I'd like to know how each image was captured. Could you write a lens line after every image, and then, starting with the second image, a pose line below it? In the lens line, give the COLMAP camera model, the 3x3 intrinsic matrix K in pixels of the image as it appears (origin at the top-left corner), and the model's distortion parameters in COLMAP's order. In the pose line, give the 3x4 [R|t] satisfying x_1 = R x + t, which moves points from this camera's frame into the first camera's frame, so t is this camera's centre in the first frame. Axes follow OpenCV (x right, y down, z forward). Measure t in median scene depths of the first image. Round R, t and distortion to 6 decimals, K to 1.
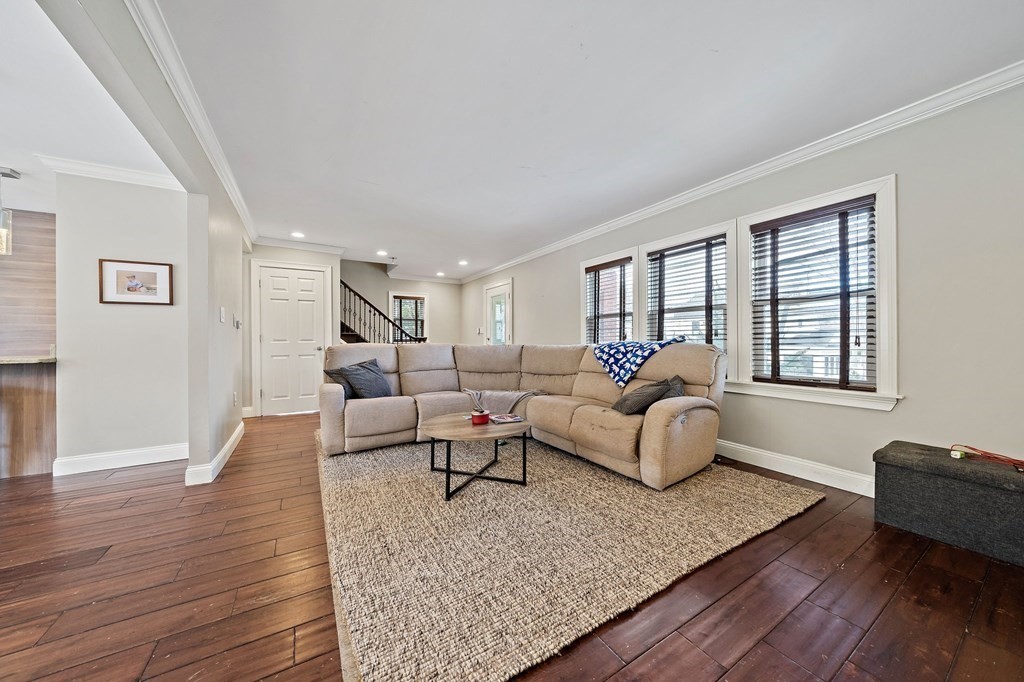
lens RADIAL K [[346.8, 0, 508.3], [0, 346.8, 337.1], [0, 0, 1]] dist [0.003165, 0.000039]
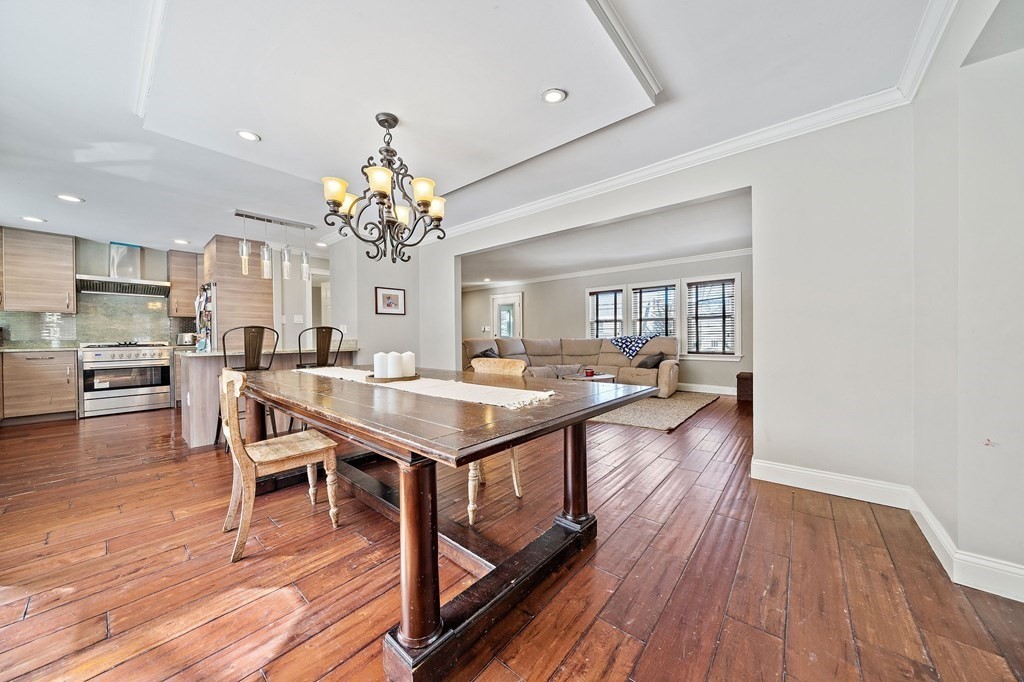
lens RADIAL K [[346.8, 0, 505.5], [0, 346.8, 338.4], [0, 0, 1]] dist [0.003165, 0.000039]
pose [[0.949509, -0.006747, 0.313667, -1.050631], [0.002519, 0.999900, 0.013885, -0.003183], [-0.313730, -0.012394, 0.949432, -0.703622]]
